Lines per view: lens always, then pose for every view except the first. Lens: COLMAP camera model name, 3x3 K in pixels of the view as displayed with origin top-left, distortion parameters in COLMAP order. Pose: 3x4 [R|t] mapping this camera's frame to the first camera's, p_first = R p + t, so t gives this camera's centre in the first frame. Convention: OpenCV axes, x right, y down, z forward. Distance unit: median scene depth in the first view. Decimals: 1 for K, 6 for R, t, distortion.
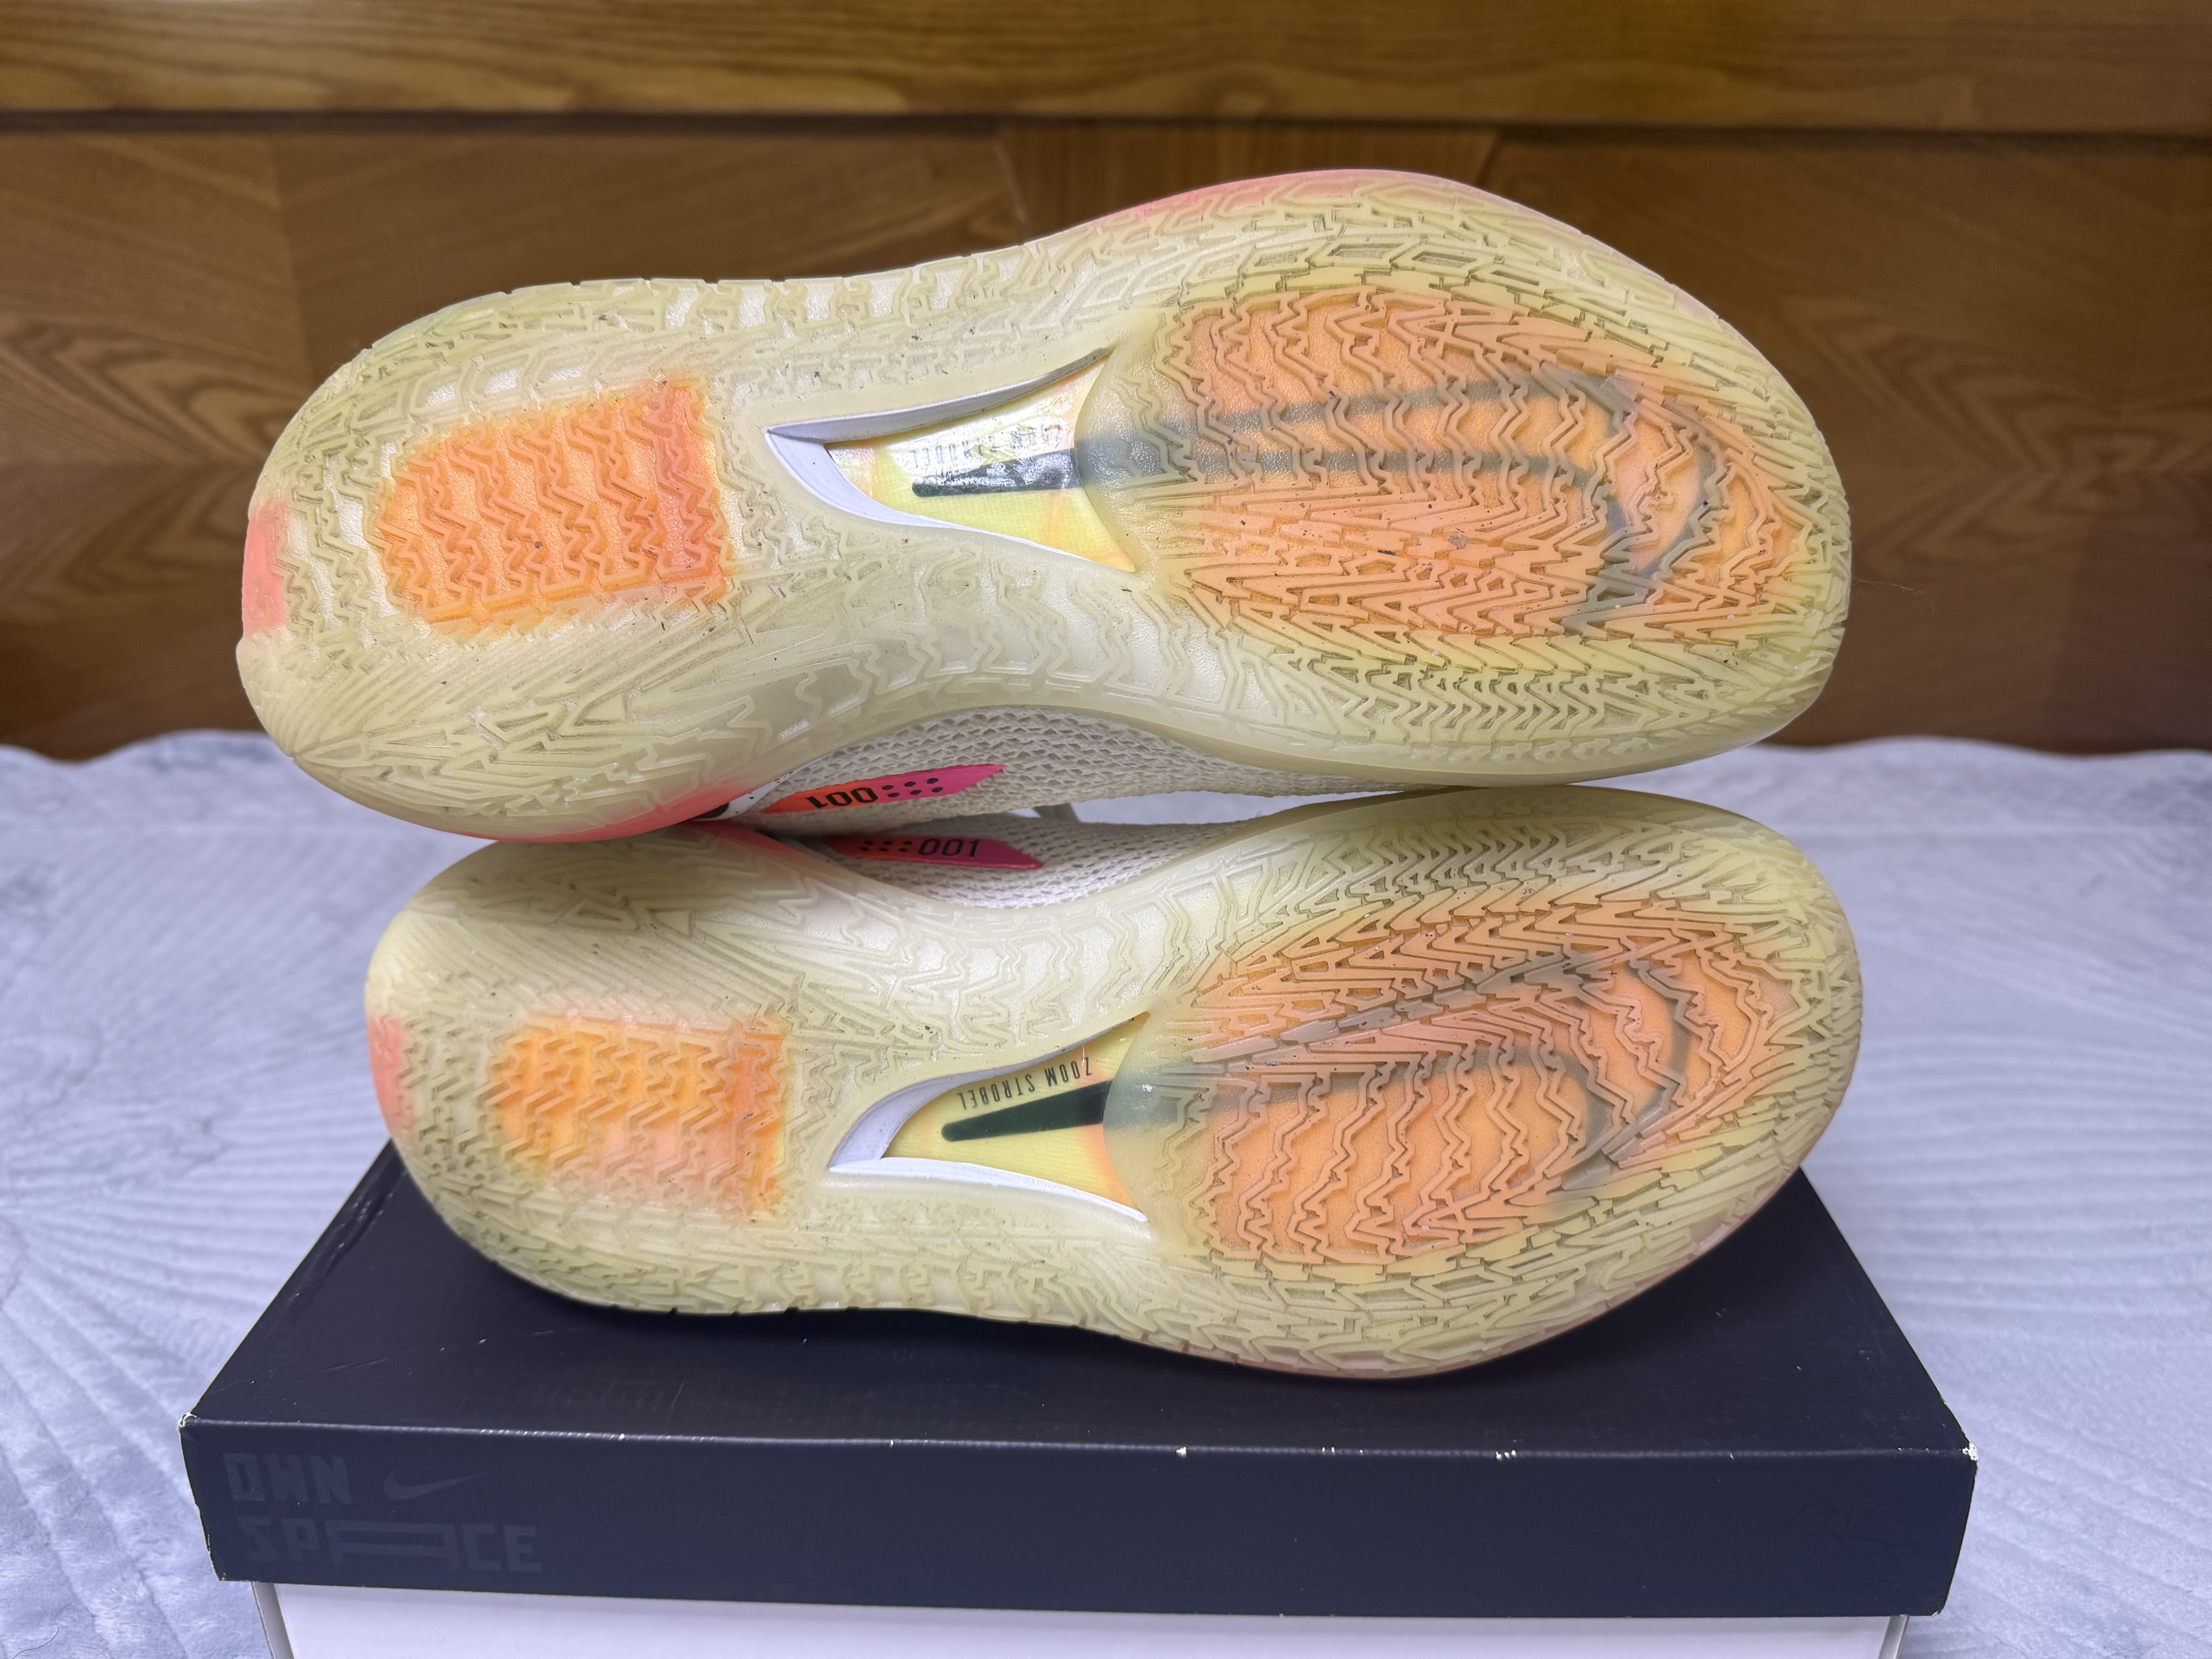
lens RADIAL K [[1600.4, 0, 1113.3], [0, 1600.4, 828.9], [0, 0, 1]] dist [-0.014955, -0.003628]
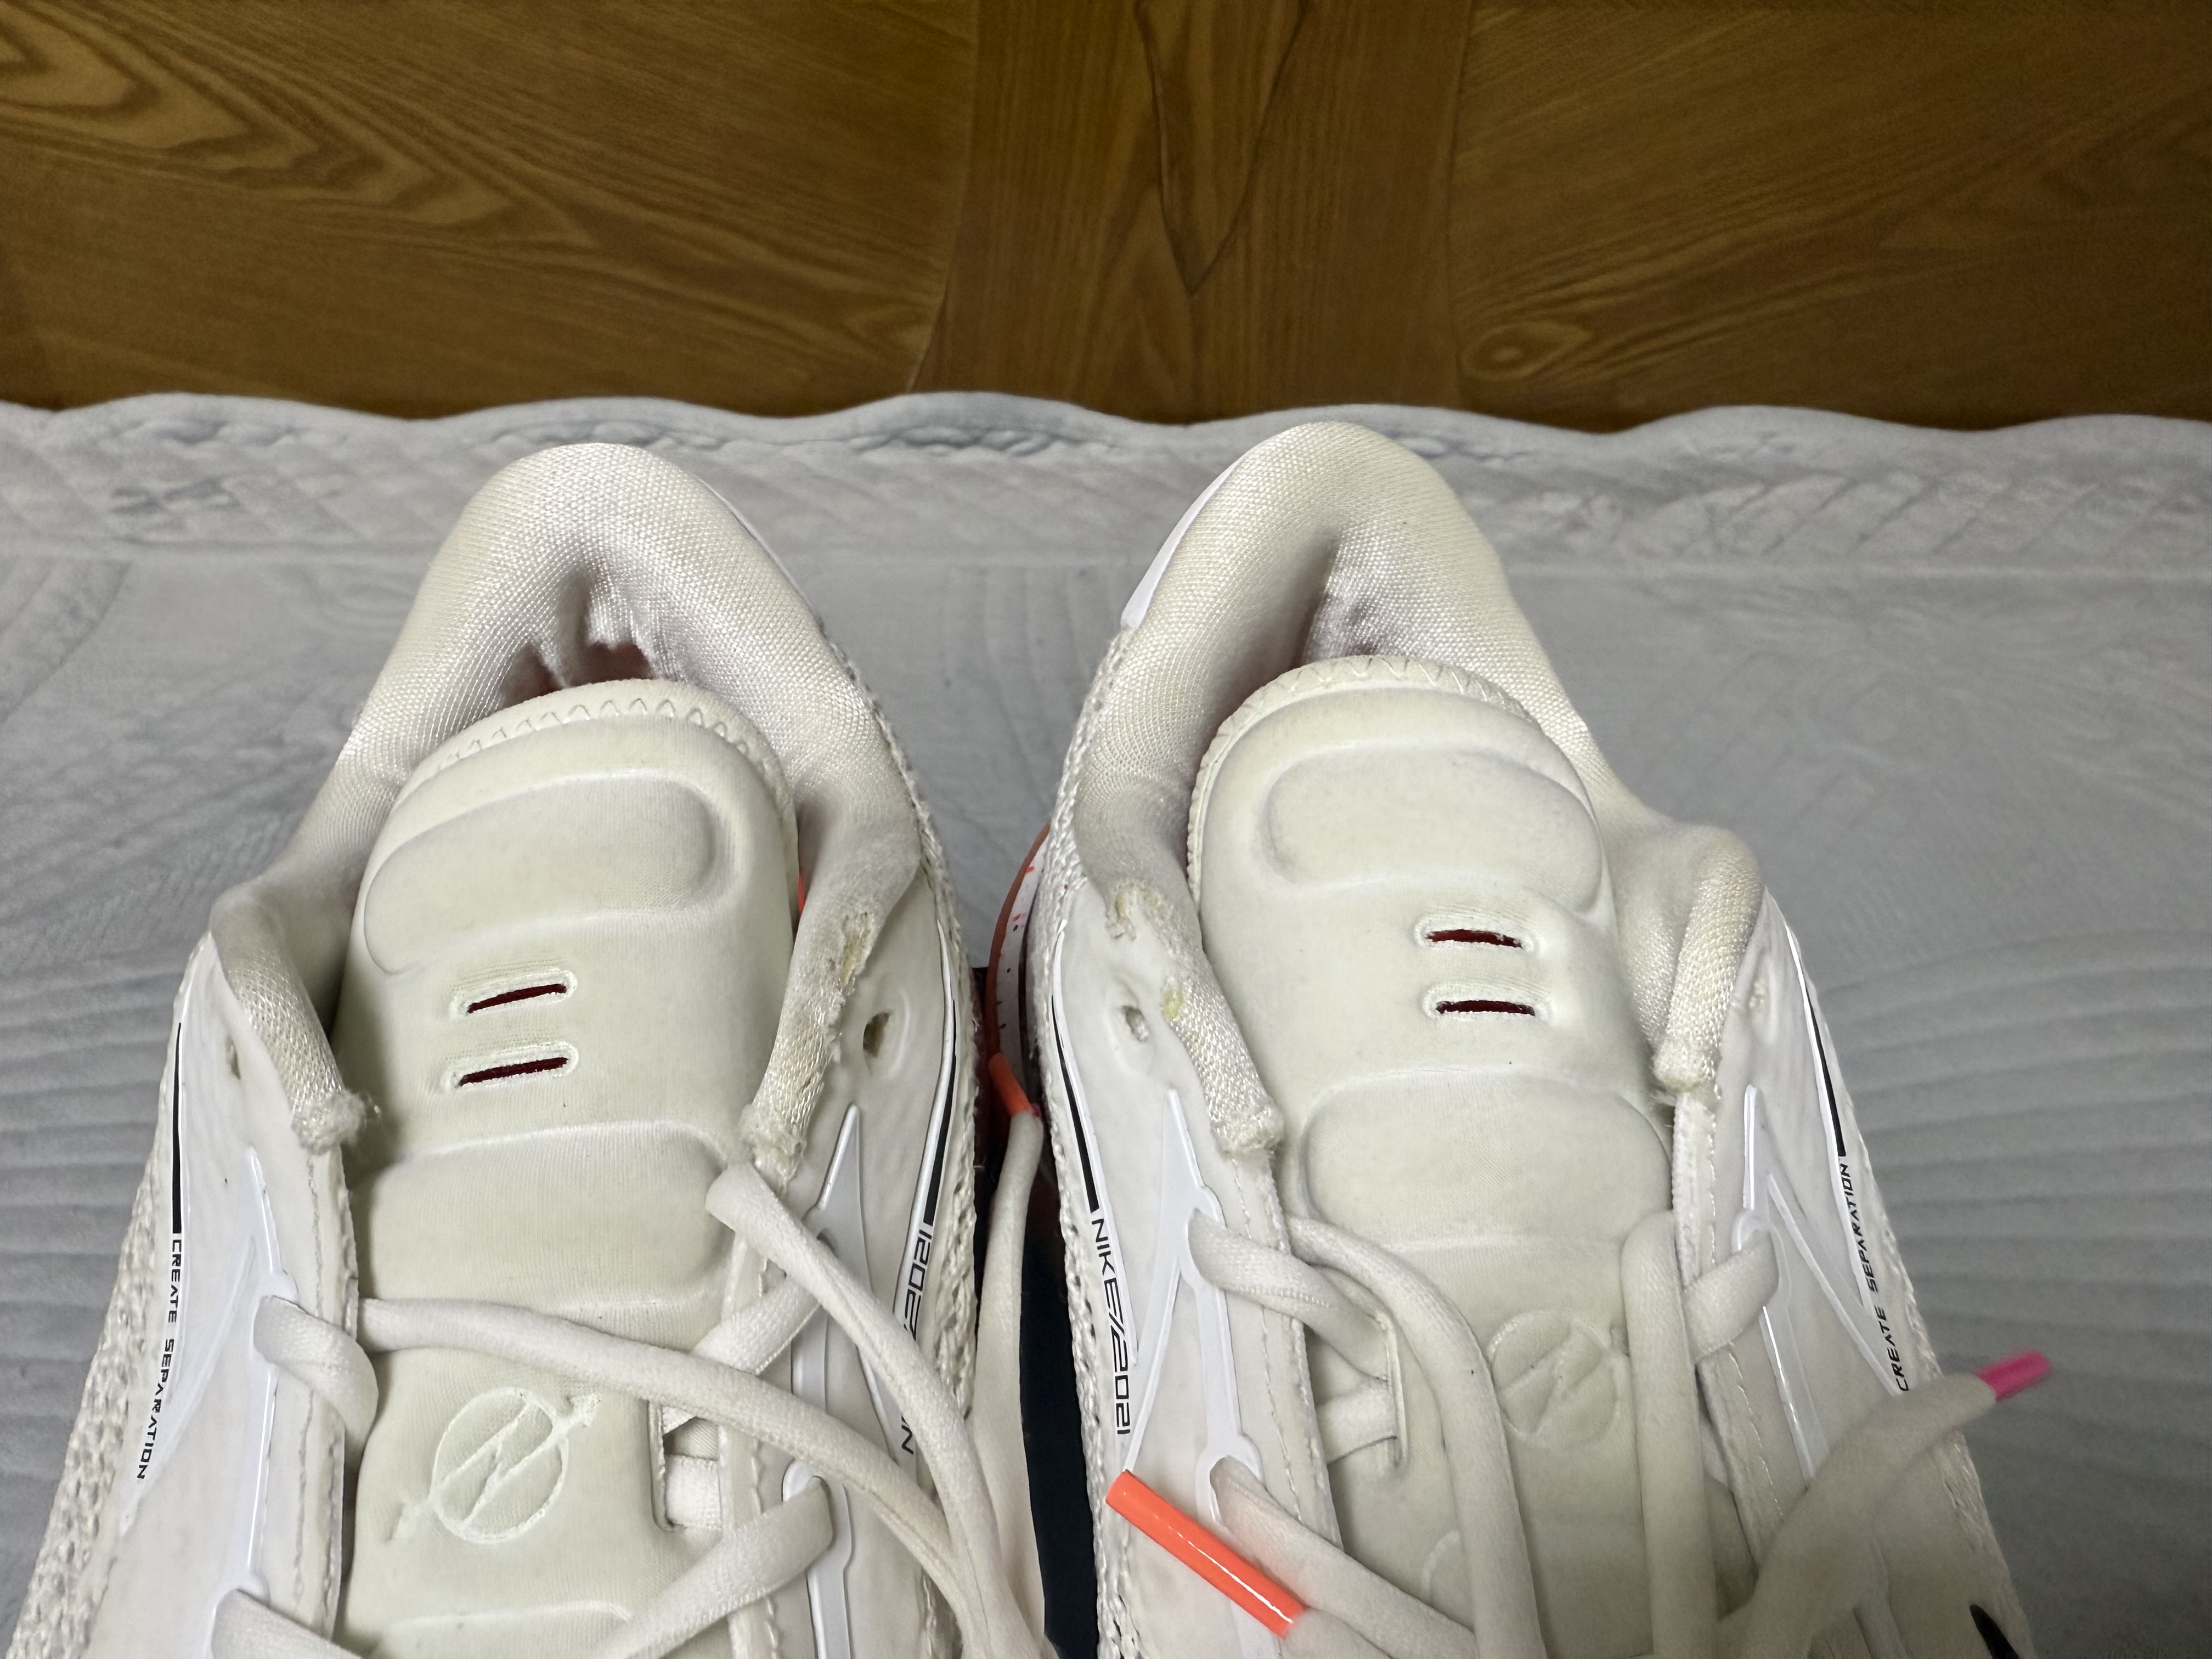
lens RADIAL K [[1600.4, 0, 987.2], [0, 1600.4, 812.7], [0, 0, 1]] dist [-0.014955, -0.003628]
pose [[0.999518, 0.020449, -0.023364, -0.000863], [-0.012495, 0.953784, 0.300232, -0.112359], [0.028424, -0.299796, 0.953580, 0.266648]]
